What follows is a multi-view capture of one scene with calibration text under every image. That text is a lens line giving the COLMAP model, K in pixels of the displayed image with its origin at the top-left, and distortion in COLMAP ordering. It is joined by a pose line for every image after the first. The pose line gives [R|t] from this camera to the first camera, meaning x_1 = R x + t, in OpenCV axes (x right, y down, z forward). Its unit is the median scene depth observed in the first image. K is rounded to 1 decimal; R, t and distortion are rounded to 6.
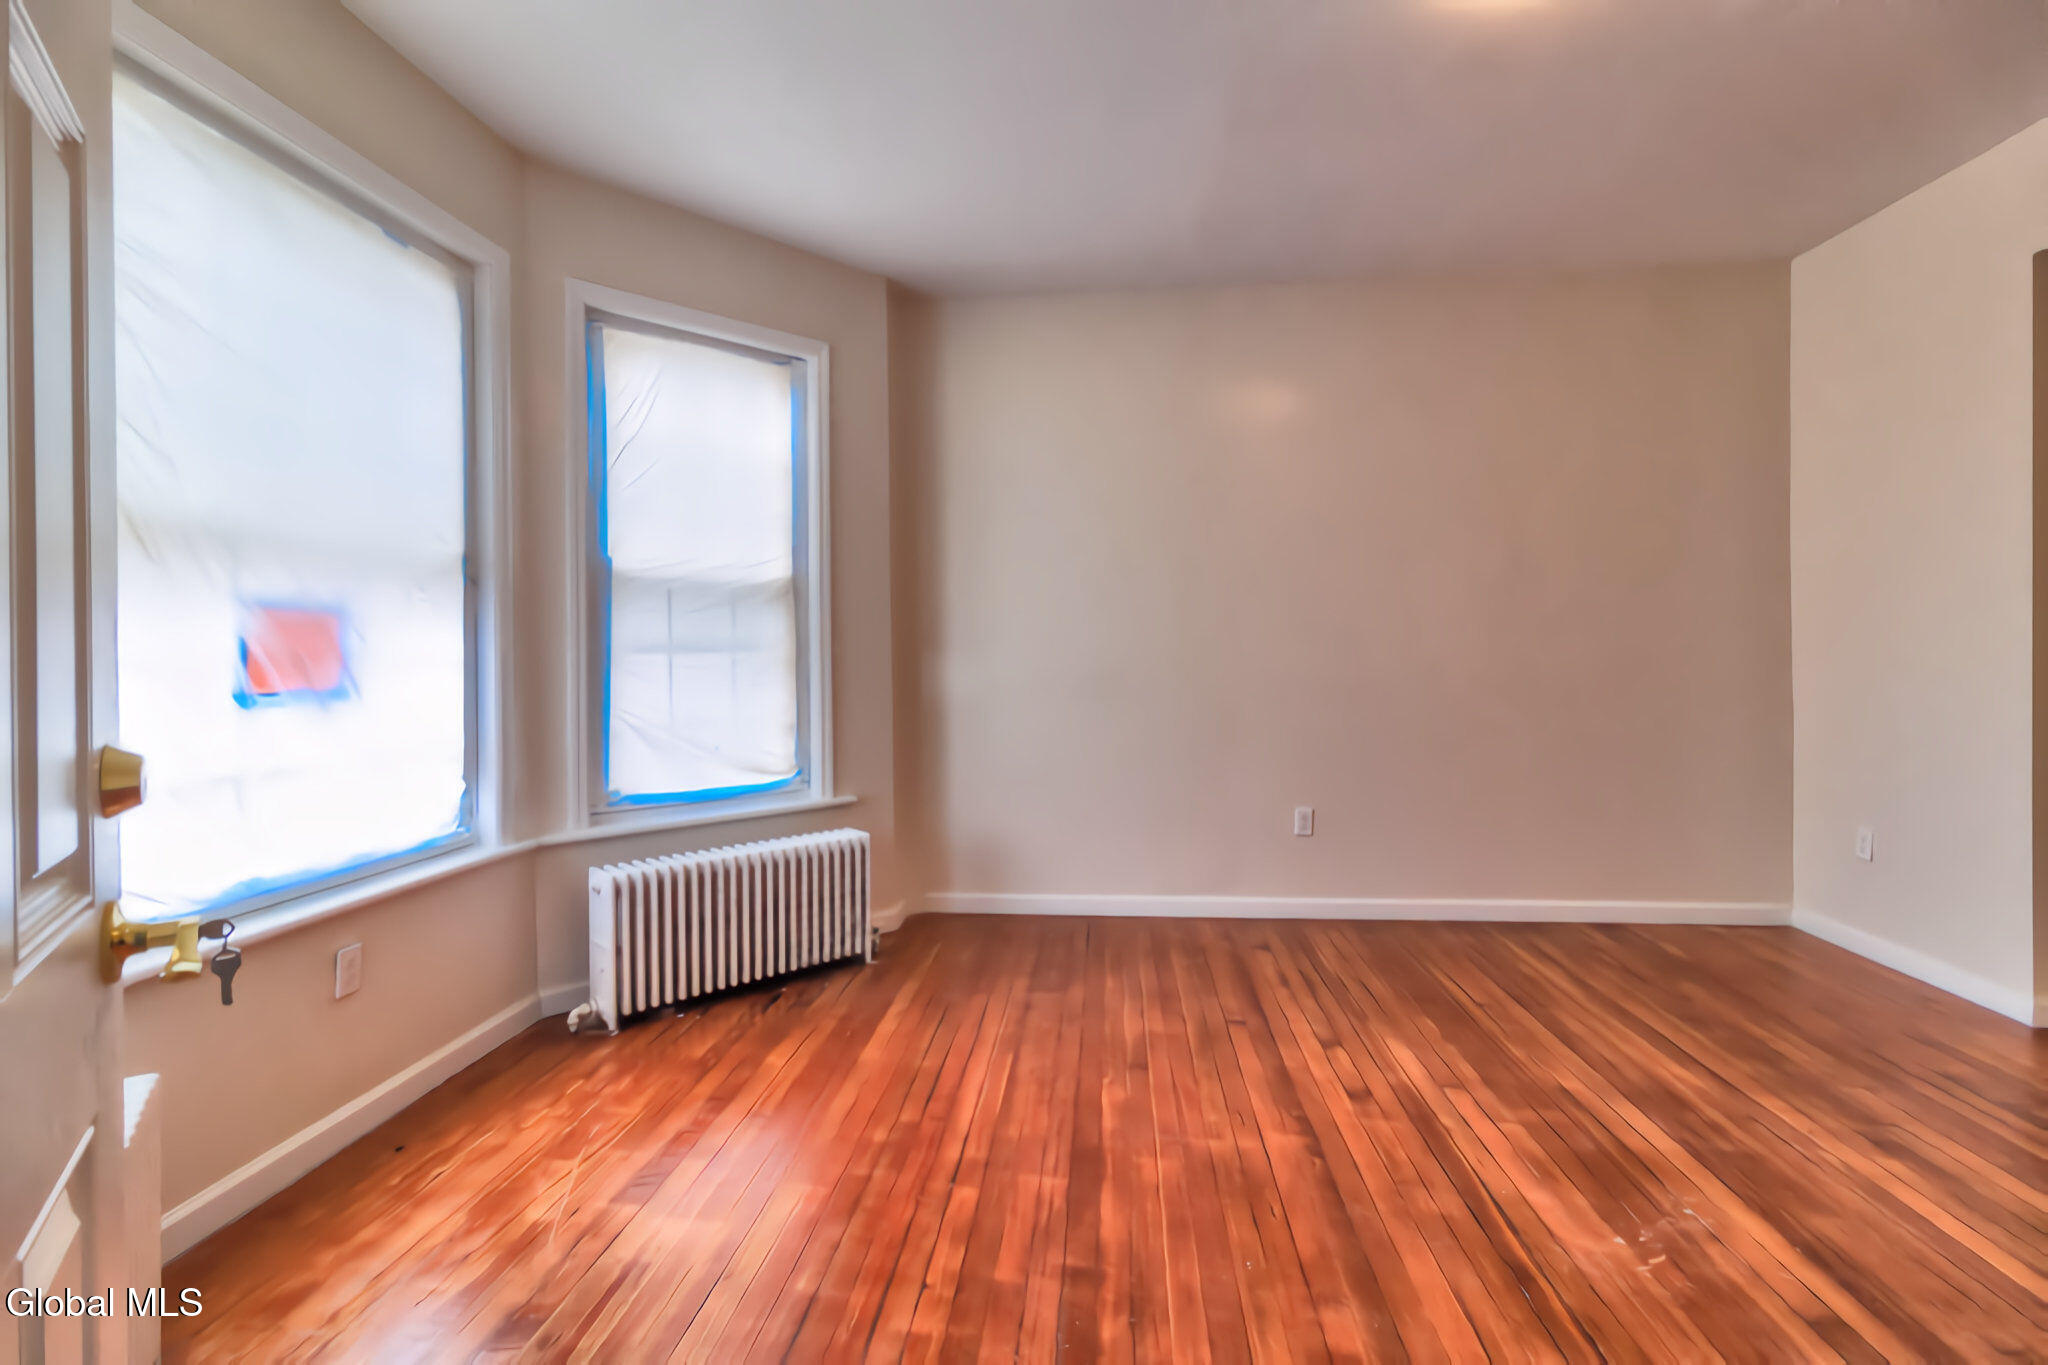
lens RADIAL K [[920.6, 0, 1017.0], [0, 920.6, 654.3], [0, 0, 1]] dist [0.000384, 0.000046]
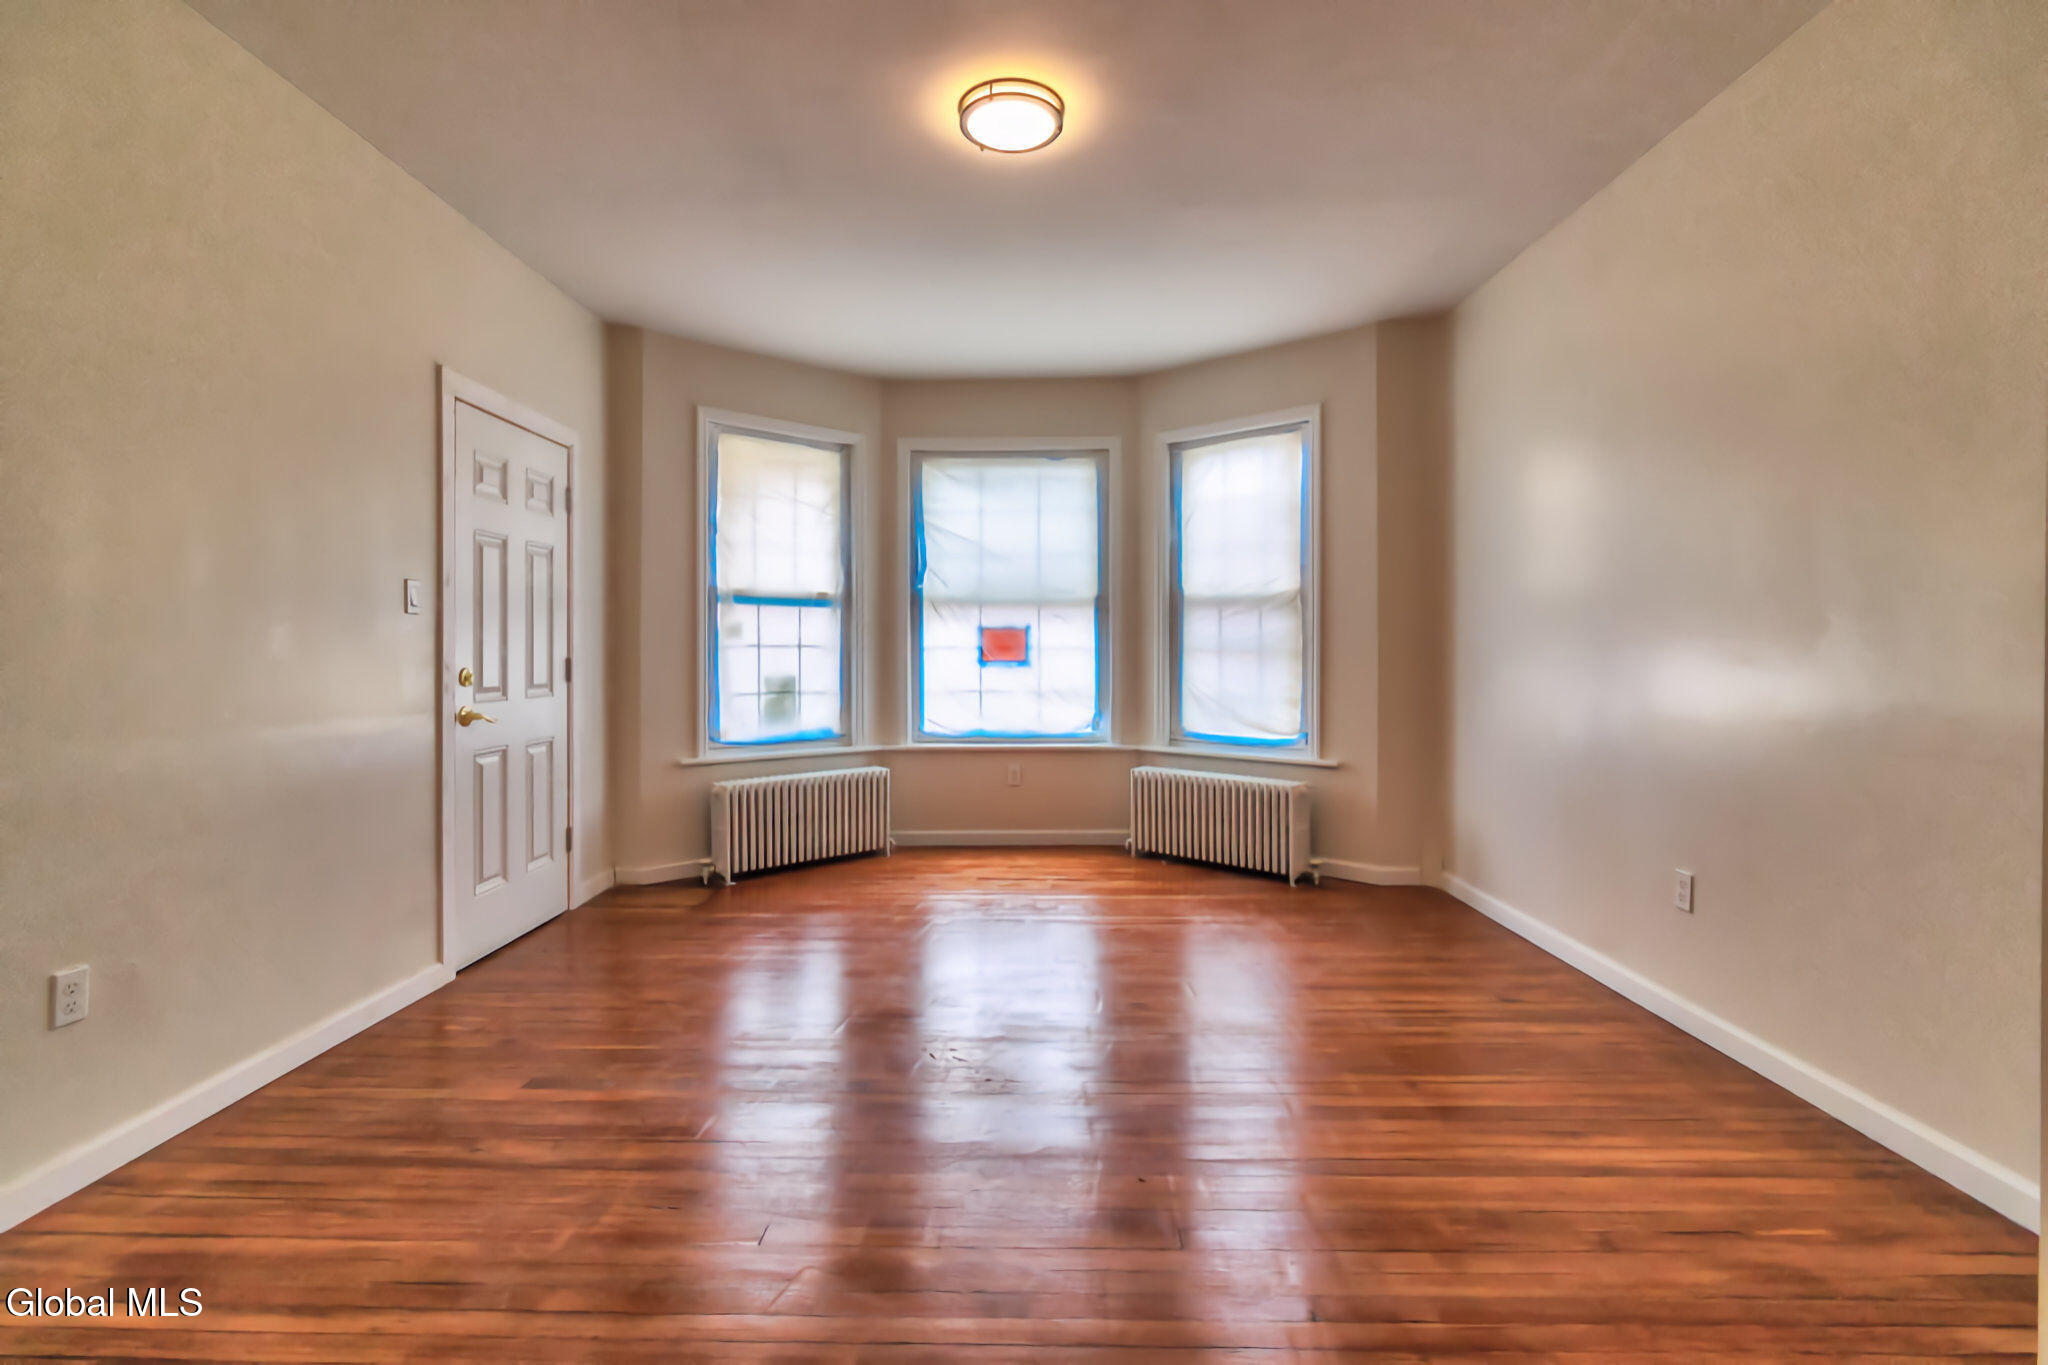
lens RADIAL K [[920.6, 0, 1017.0], [0, 920.6, 654.3], [0, 0, 1]] dist [0.000384, 0.000046]
pose [[0.083637, 0.009248, -0.996453, 1.204353], [0.001810, 0.999954, 0.009432, -0.002123], [0.996495, -0.002592, 0.083617, 0.560651]]
